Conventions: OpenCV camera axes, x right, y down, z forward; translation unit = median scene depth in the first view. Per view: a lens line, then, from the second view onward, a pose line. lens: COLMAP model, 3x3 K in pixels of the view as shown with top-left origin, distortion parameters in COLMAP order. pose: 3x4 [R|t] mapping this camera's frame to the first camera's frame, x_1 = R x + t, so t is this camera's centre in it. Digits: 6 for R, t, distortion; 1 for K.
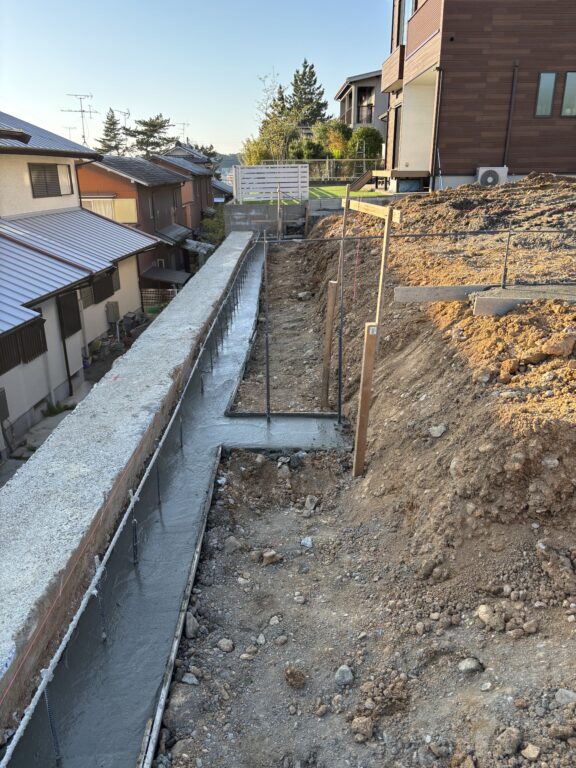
lens RADIAL K [[581.7, 0, 279.9], [0, 581.7, 371.4], [0, 0, 1]] dist [0.028314, -0.001038]
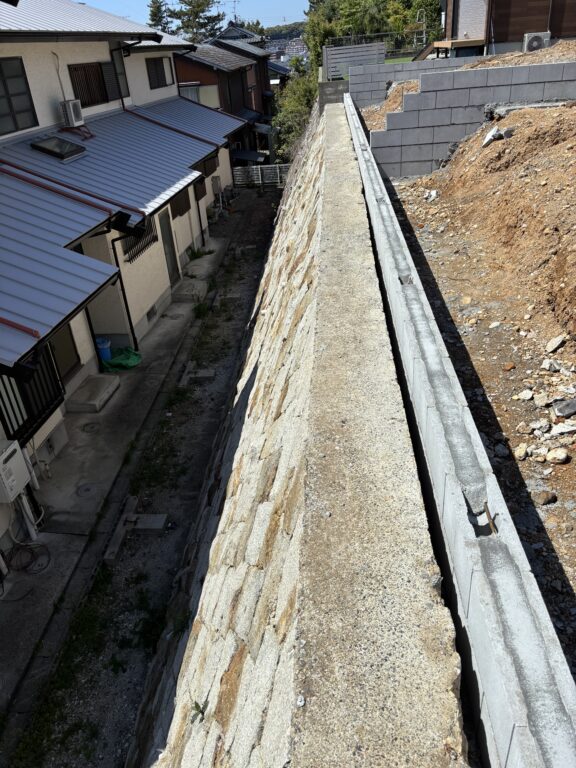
lens RADIAL K [[582.0, 0, 281.2], [0, 582.0, 370.5], [0, 0, 1]] dist [0.043475, -0.047430]
pose [[0.995533, -0.029914, -0.089545, -0.057410], [0.045100, 0.983941, 0.172700, 0.079103], [0.082941, -0.175967, 0.980896, -0.272606]]
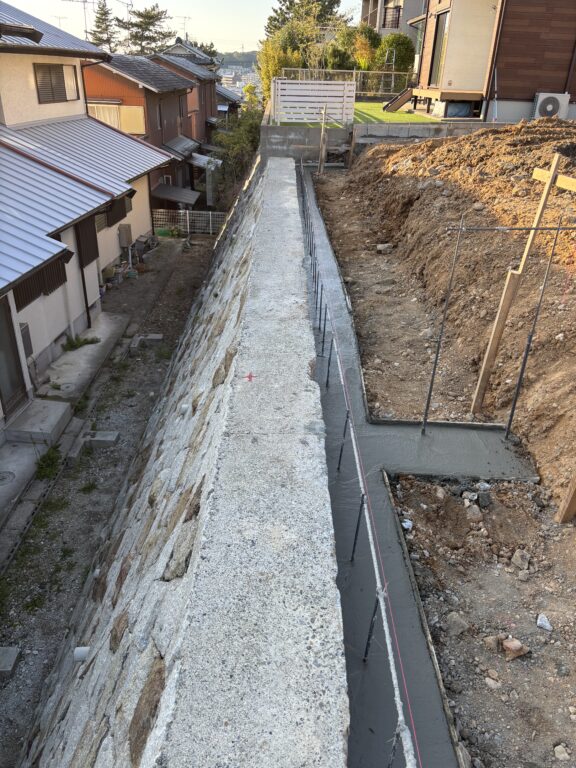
lens RADIAL K [[582.6, 0, 281.2], [0, 582.6, 379.5], [0, 0, 1]] dist [0.043856, -0.048049]
pose [[0.999156, 0.035447, 0.020763, -0.049373], [-0.038121, 0.988394, 0.147049, -0.022148], [-0.015310, -0.147716, 0.988911, 0.030580]]
